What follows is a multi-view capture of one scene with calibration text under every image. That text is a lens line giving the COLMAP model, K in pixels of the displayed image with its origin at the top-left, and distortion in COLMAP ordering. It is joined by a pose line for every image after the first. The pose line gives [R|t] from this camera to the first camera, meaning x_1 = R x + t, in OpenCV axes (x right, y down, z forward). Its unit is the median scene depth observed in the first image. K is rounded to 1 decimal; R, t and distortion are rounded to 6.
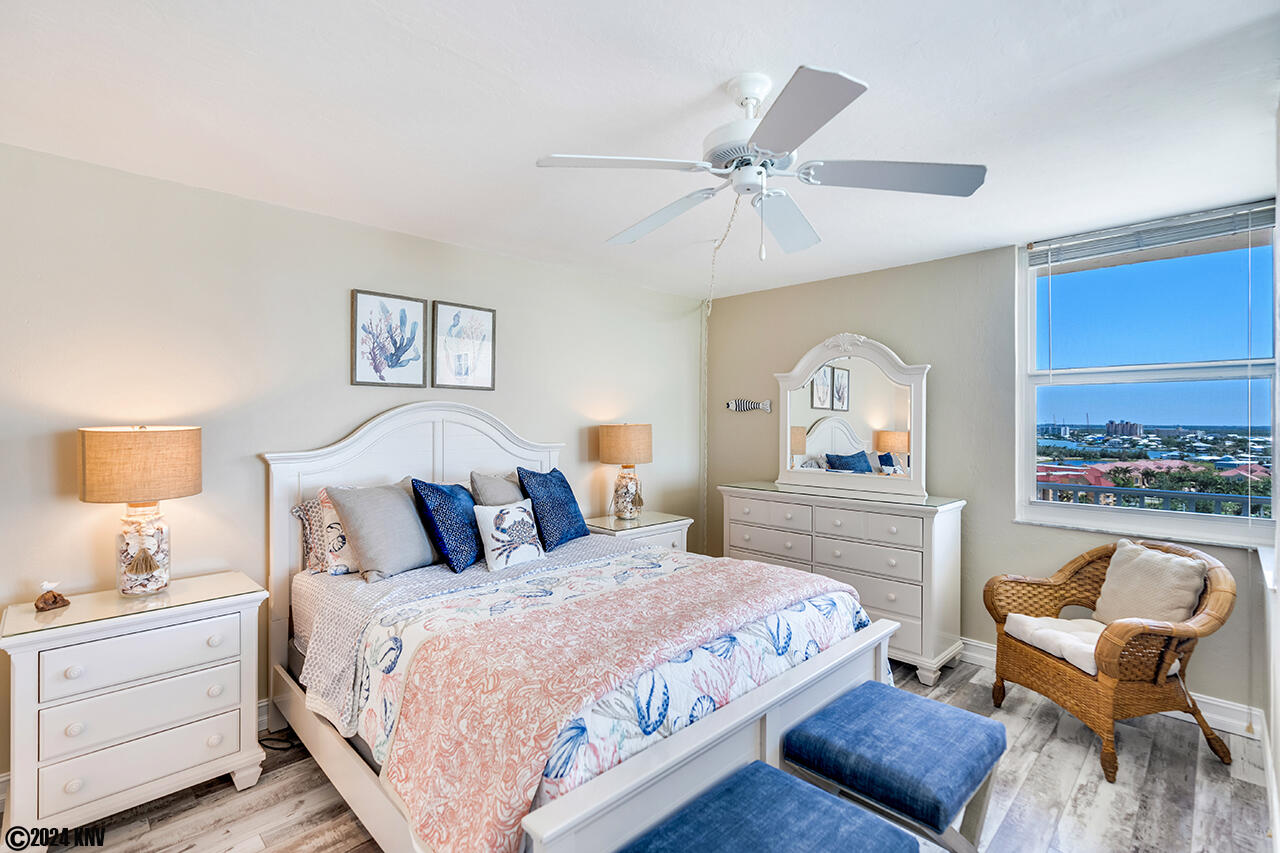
lens RADIAL K [[586.1, 0, 650.4], [0, 586.1, 423.8], [0, 0, 1]] dist [-0.006847, 0.002968]
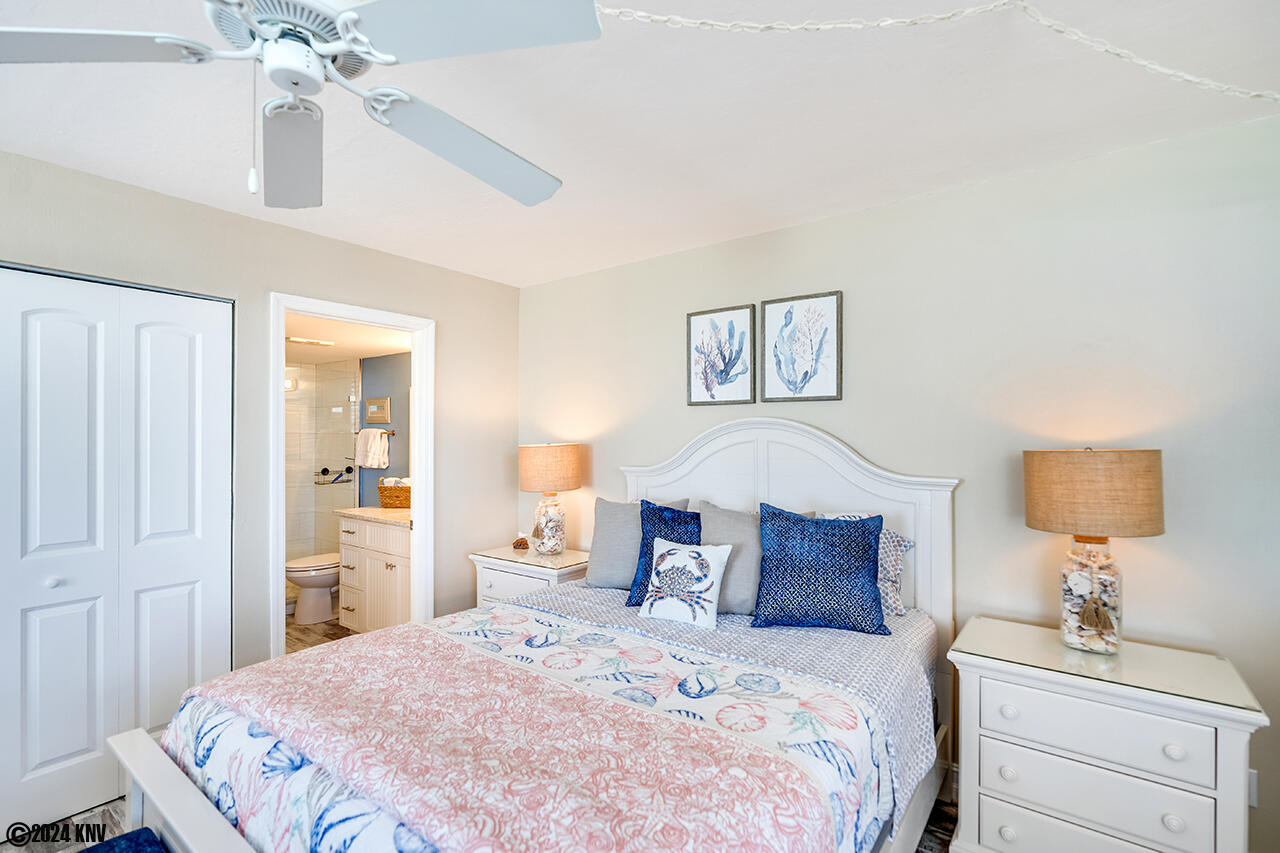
lens RADIAL K [[586.1, 0, 635.9], [0, 586.1, 435.5], [0, 0, 1]] dist [-0.006847, 0.002968]
pose [[0.135074, -0.003745, -0.990828, 0.498072], [-0.007997, 0.999956, -0.004870, -0.007332], [0.990803, 0.008581, 0.135038, 0.748943]]
